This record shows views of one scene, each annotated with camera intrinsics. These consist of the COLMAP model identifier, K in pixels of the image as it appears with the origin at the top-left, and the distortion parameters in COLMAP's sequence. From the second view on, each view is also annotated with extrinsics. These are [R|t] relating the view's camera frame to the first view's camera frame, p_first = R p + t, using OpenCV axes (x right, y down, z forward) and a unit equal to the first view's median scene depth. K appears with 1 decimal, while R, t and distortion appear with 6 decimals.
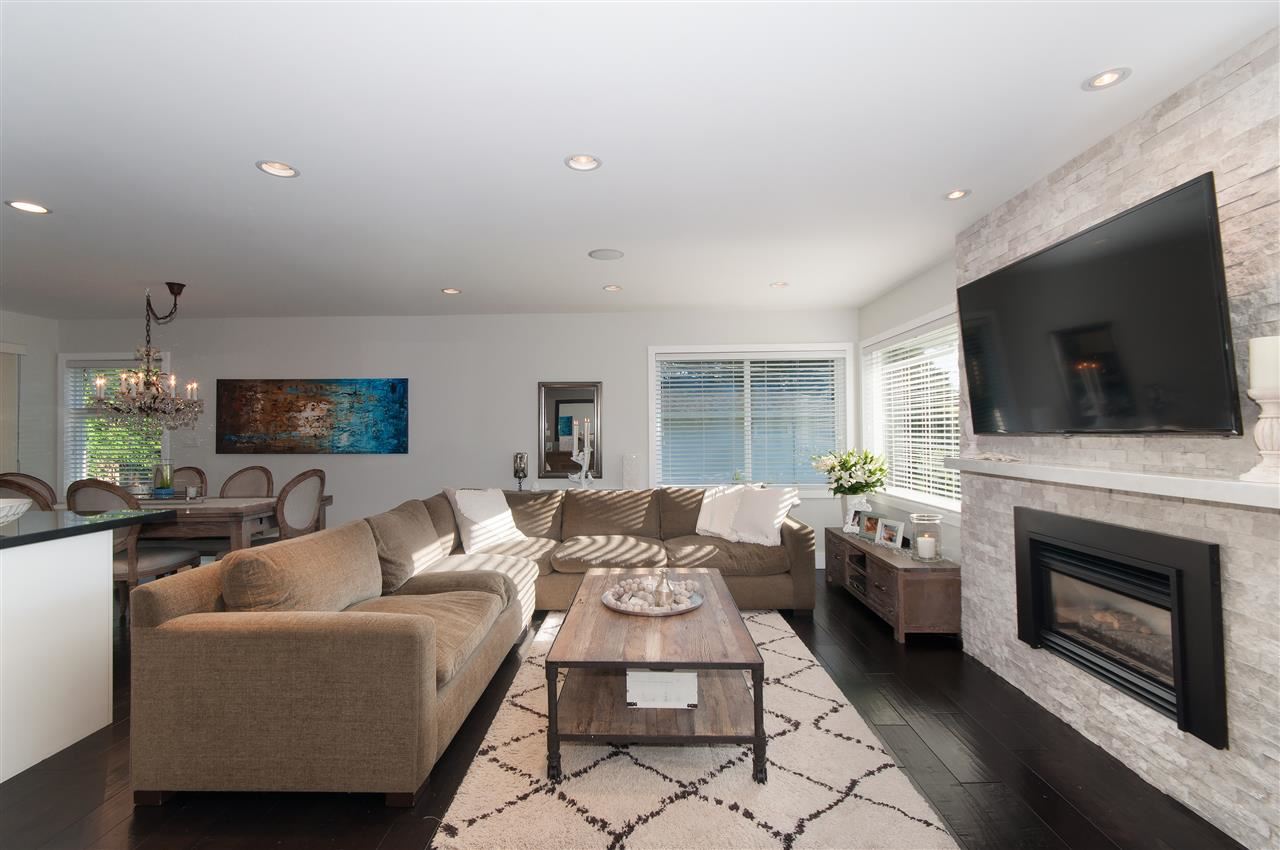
lens RADIAL K [[553.7, 0, 637.1], [0, 553.7, 423.0], [0, 0, 1]] dist [0.006431, 0.001190]
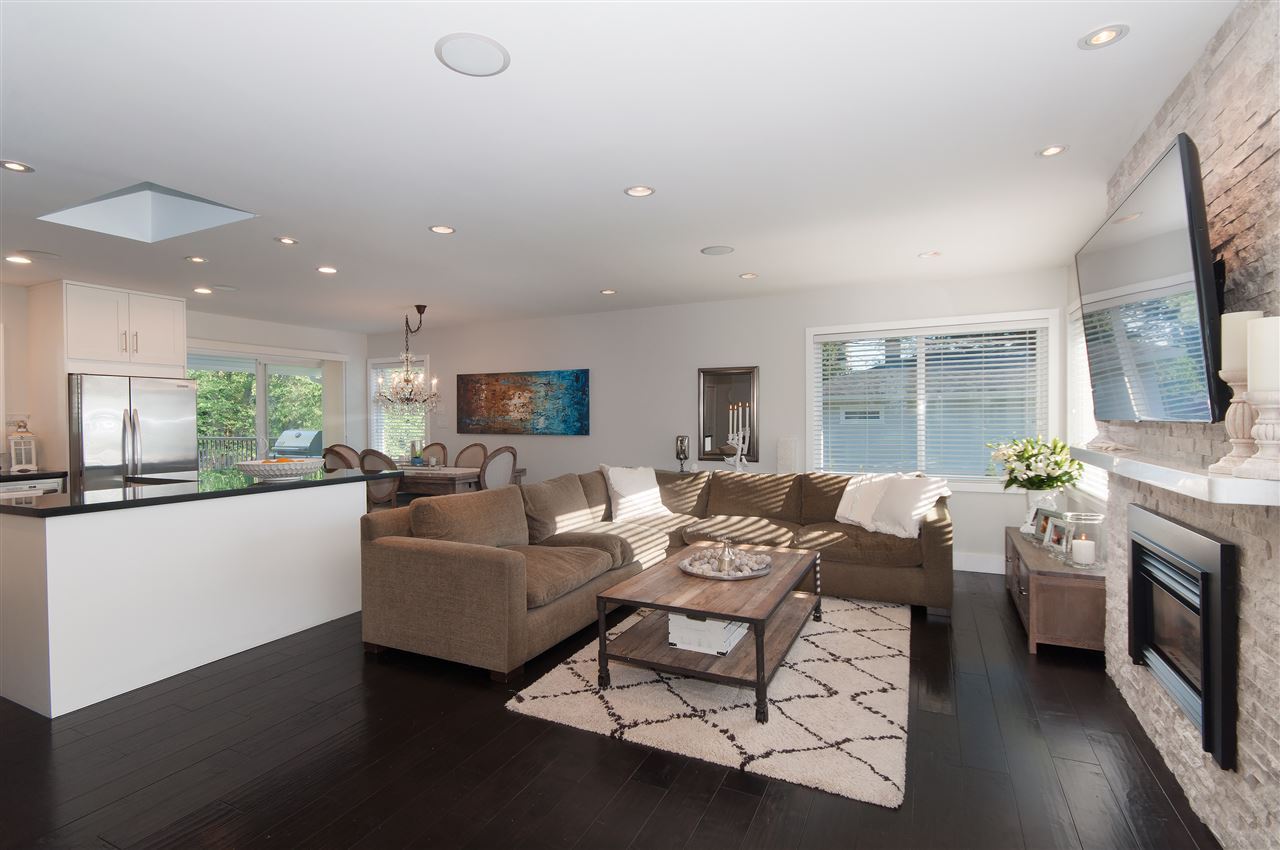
lens RADIAL K [[605.8, 0, 643.1], [0, 605.8, 422.2], [0, 0, 1]] dist [0.003898, -0.001036]
pose [[0.912121, 0.004165, -0.409900, 0.294978], [0.007079, 0.999639, 0.025910, -0.004356], [0.409860, -0.026534, 0.911763, -0.131035]]
